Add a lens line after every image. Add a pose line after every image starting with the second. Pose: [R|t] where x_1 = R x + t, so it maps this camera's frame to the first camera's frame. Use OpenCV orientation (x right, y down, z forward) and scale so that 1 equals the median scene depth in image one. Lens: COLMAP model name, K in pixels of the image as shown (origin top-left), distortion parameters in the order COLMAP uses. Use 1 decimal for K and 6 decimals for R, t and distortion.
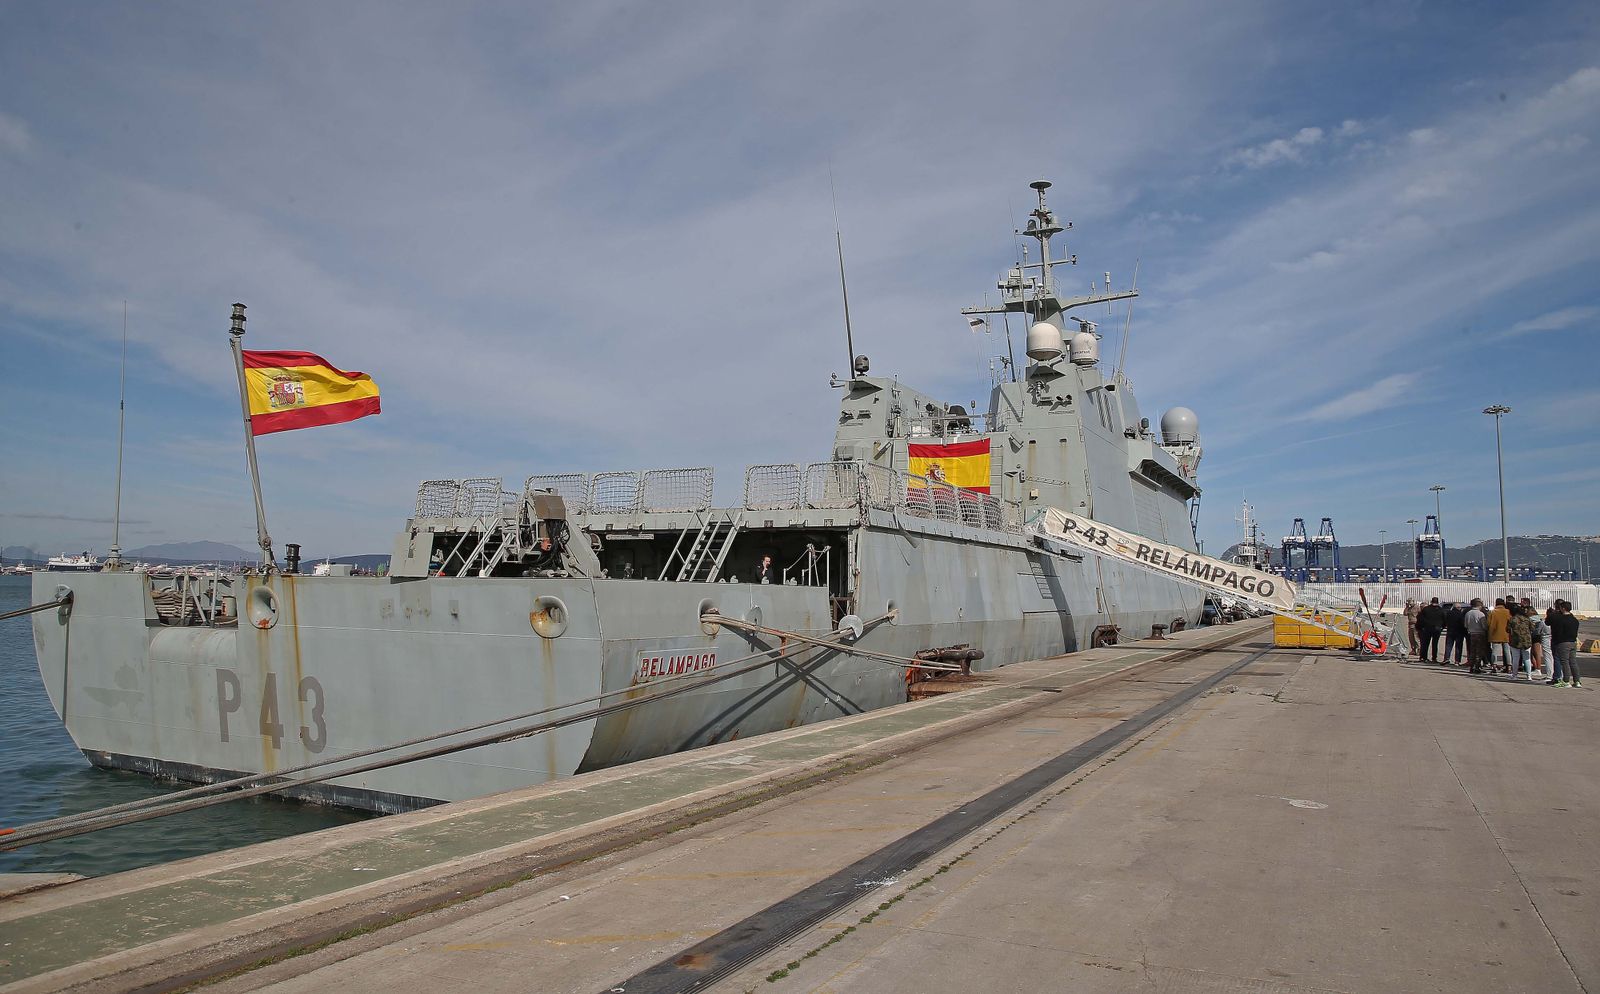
lens RADIAL K [[1062.1, 0, 800.0], [0, 1062.1, 497.0], [0, 0, 1]] dist [-0.062221, -0.000711]
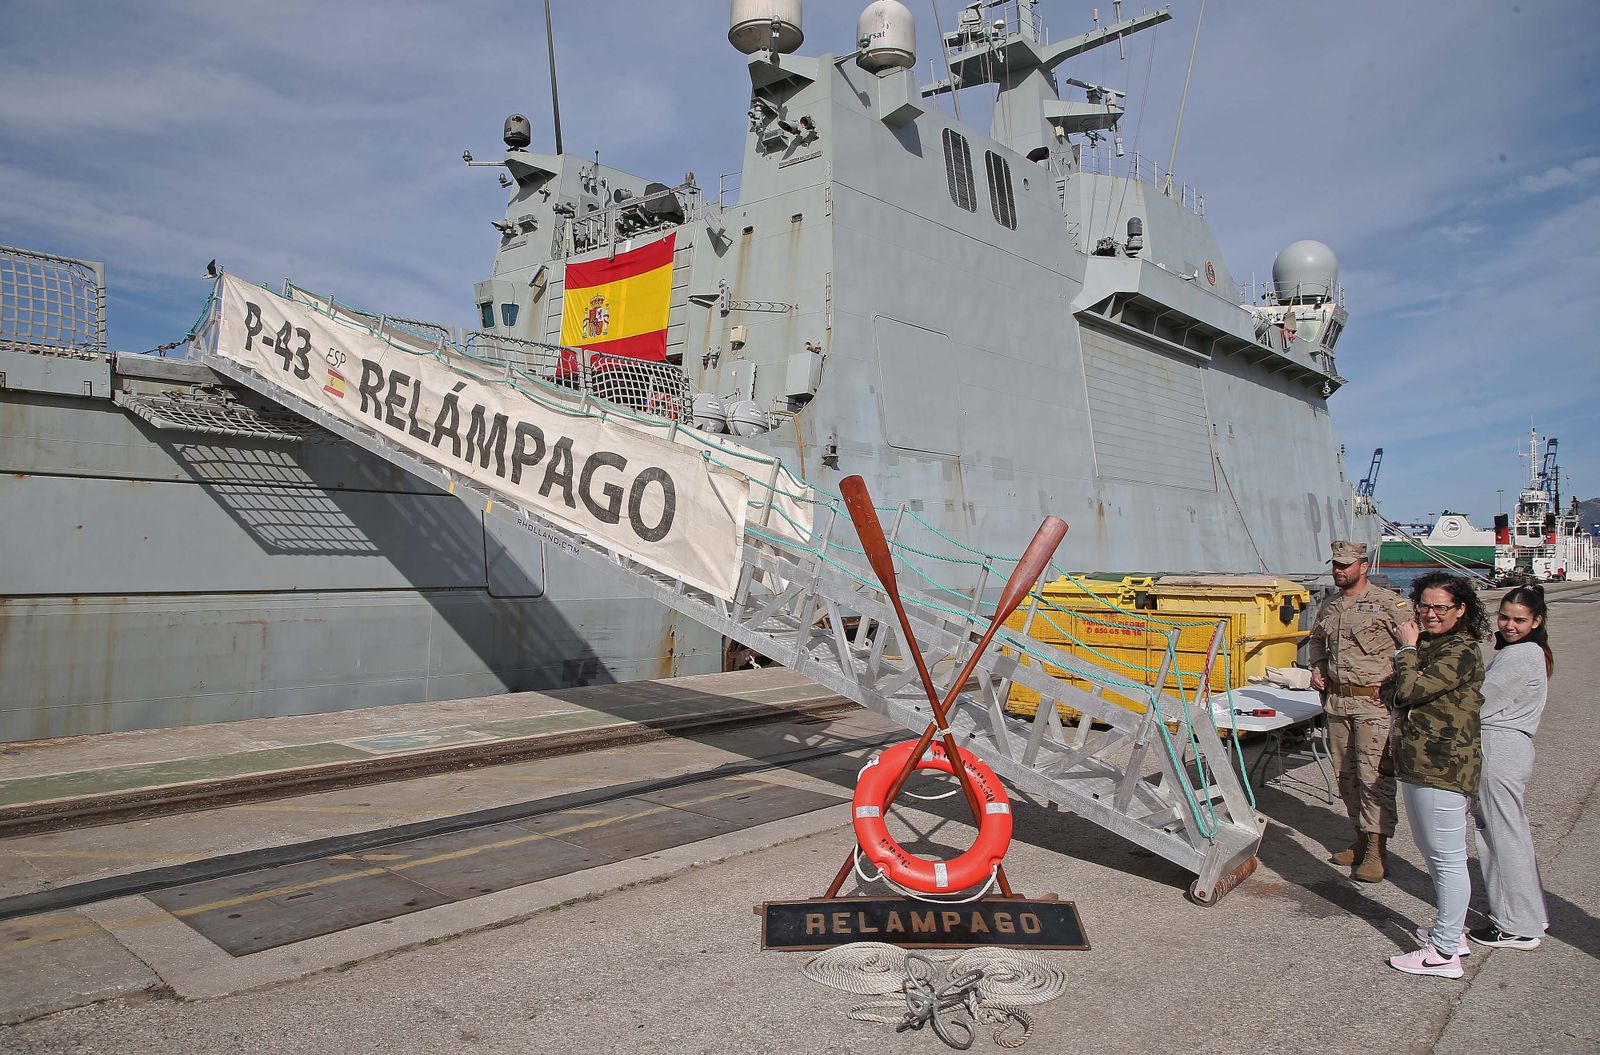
lens RADIAL K [[1092.7, 0, 800.0], [0, 1092.7, 527.5], [0, 0, 1]] dist [-0.061588, -0.000536]
pose [[0.972123, -0.012489, -0.234140, 0.496803], [0.027192, 0.997848, 0.059670, 0.074113], [0.232891, -0.064374, 0.970370, 0.732707]]
